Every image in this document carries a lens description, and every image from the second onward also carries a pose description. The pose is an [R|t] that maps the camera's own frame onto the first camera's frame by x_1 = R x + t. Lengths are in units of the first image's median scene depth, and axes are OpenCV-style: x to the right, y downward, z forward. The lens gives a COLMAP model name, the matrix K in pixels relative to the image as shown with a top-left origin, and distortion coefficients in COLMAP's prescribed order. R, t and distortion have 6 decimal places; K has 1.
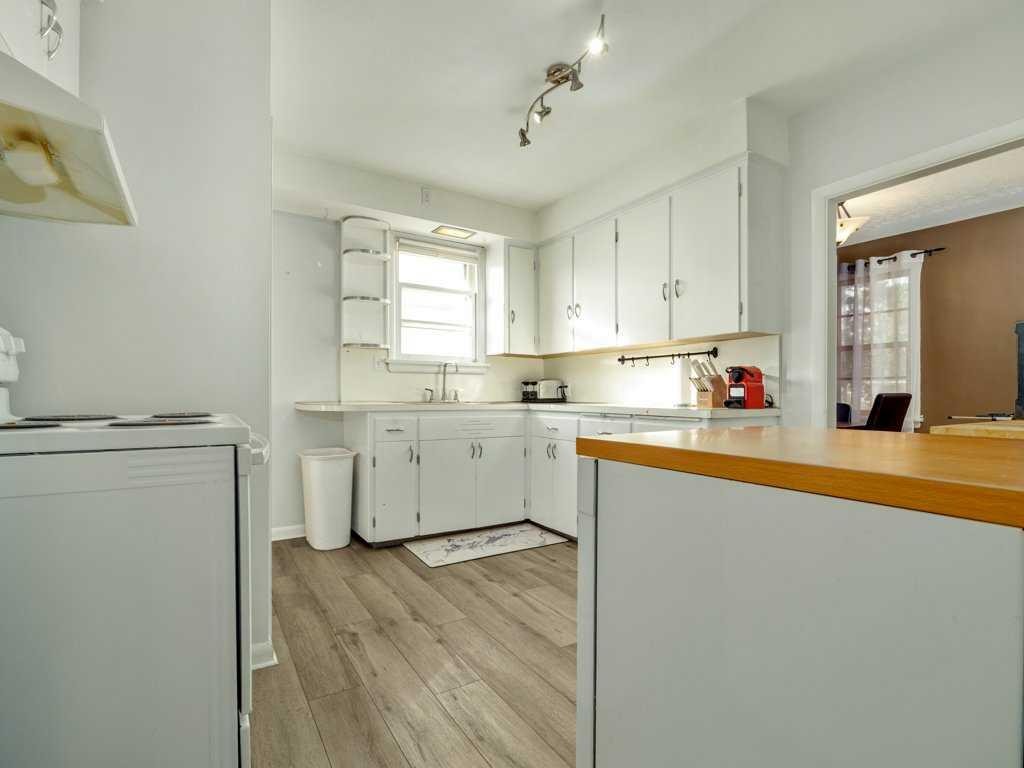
lens RADIAL K [[495.7, 0, 503.1], [0, 495.7, 394.1], [0, 0, 1]] dist [-0.008257, -0.000835]
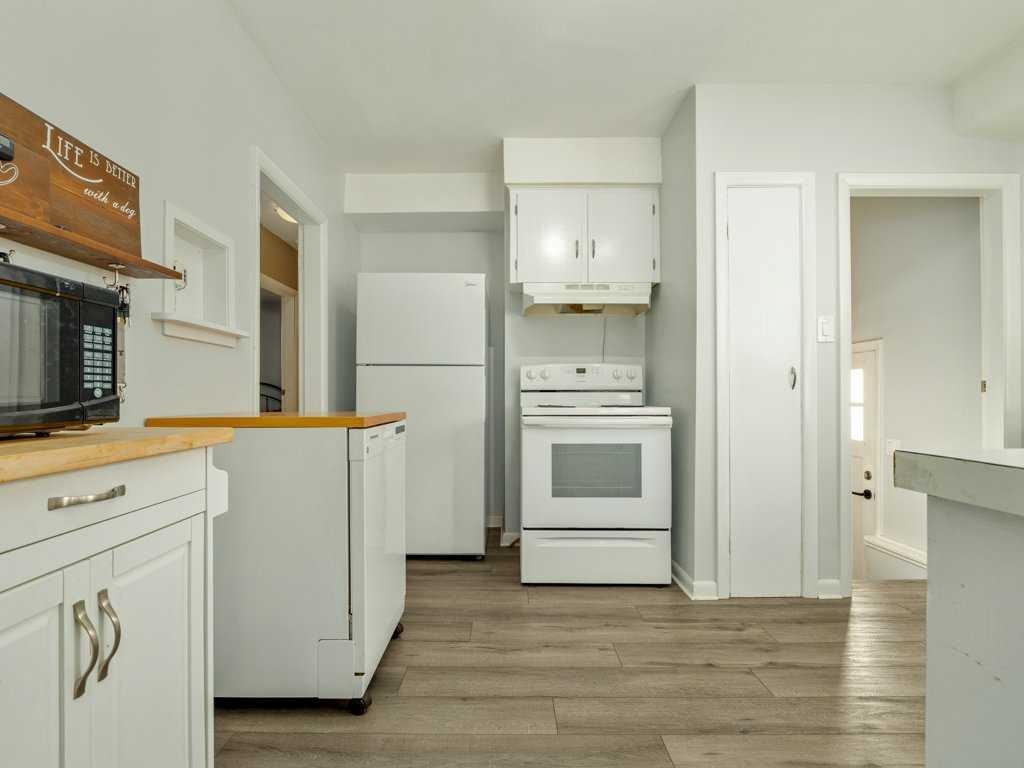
lens RADIAL K [[495.7, 0, 503.1], [0, 495.7, 394.1], [0, 0, 1]] dist [-0.008257, -0.000835]
pose [[-0.527201, -0.007508, -0.849708, 0.459588], [0.002289, 0.999945, -0.010256, 0.006515], [0.849738, -0.007352, -0.527154, 0.630489]]
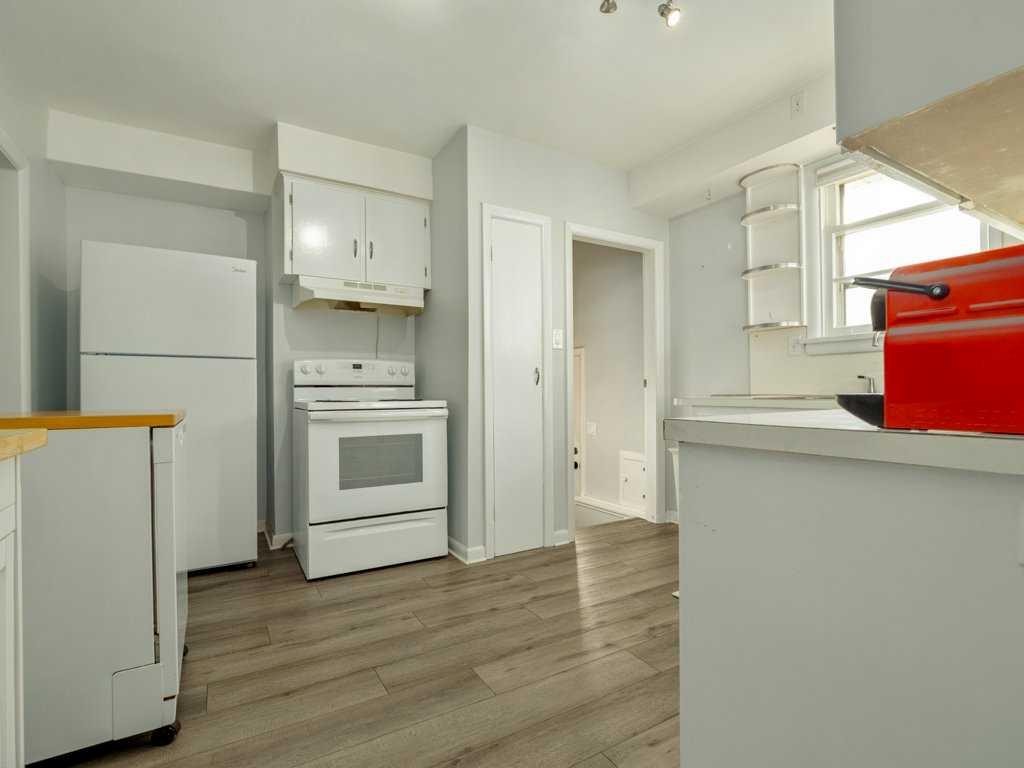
lens RADIAL K [[495.4, 0, 503.8], [0, 495.4, 388.5], [0, 0, 1]] dist [-0.008865, -0.000504]
pose [[-0.021637, -0.009133, -0.999724, 0.537526], [0.009256, 0.999914, -0.009335, 0.007687], [0.999723, -0.009456, -0.021551, 0.572831]]
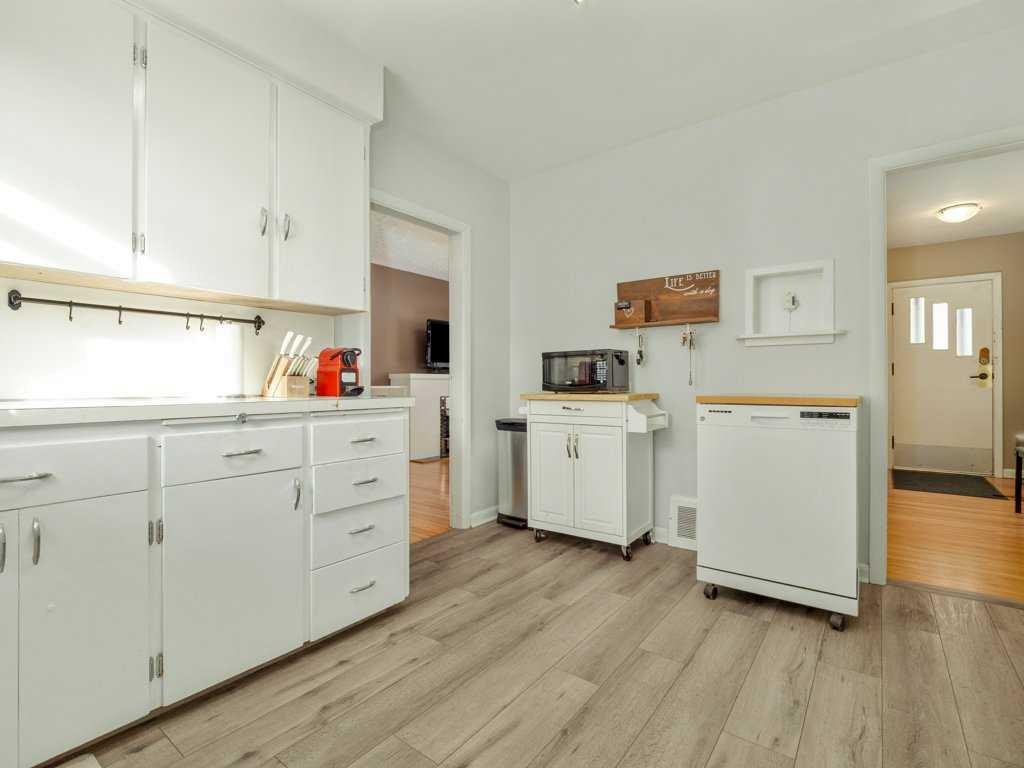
lens RADIAL K [[495.4, 0, 503.8], [0, 495.4, 388.5], [0, 0, 1]] dist [-0.008865, -0.000504]
pose [[-0.357777, -0.011257, 0.933739, -0.310943], [0.000640, 0.999924, 0.012300, 0.003444], [-0.933807, 0.004998, -0.357743, 0.762861]]
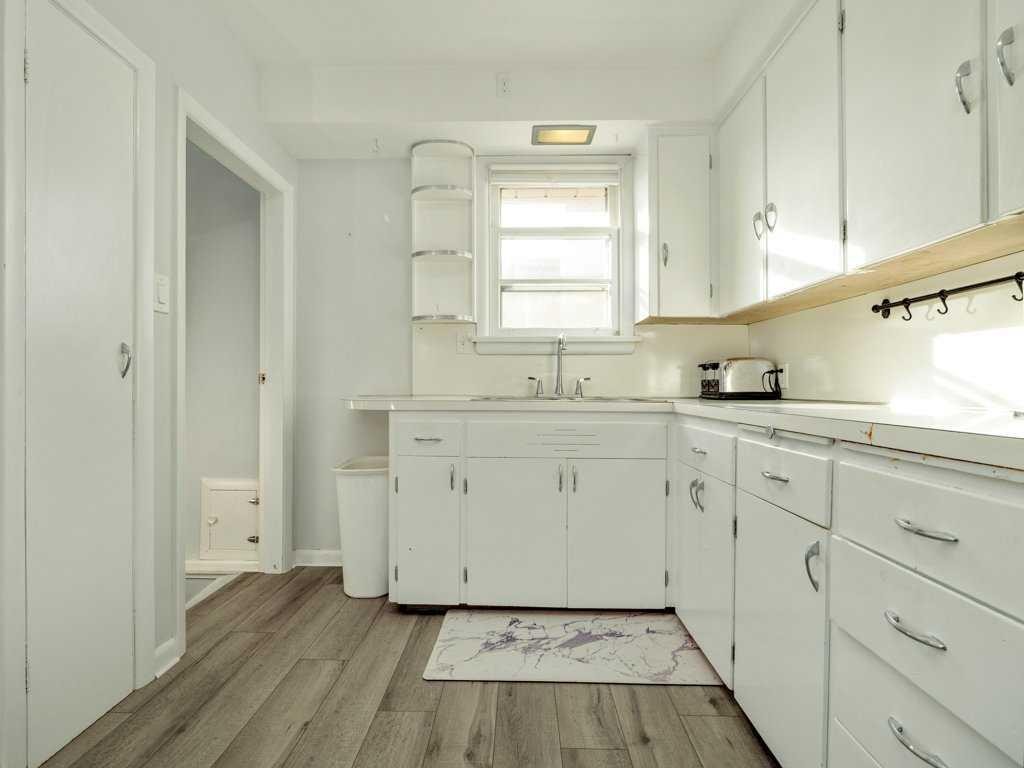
lens RADIAL K [[495.4, 0, 503.8], [0, 495.4, 388.5], [0, 0, 1]] dist [-0.008865, -0.000504]
pose [[0.836391, -0.000026, -0.548133, 0.198396], [0.001830, 0.999995, 0.002746, 0.002742], [0.548130, -0.003300, 0.836387, 0.434748]]
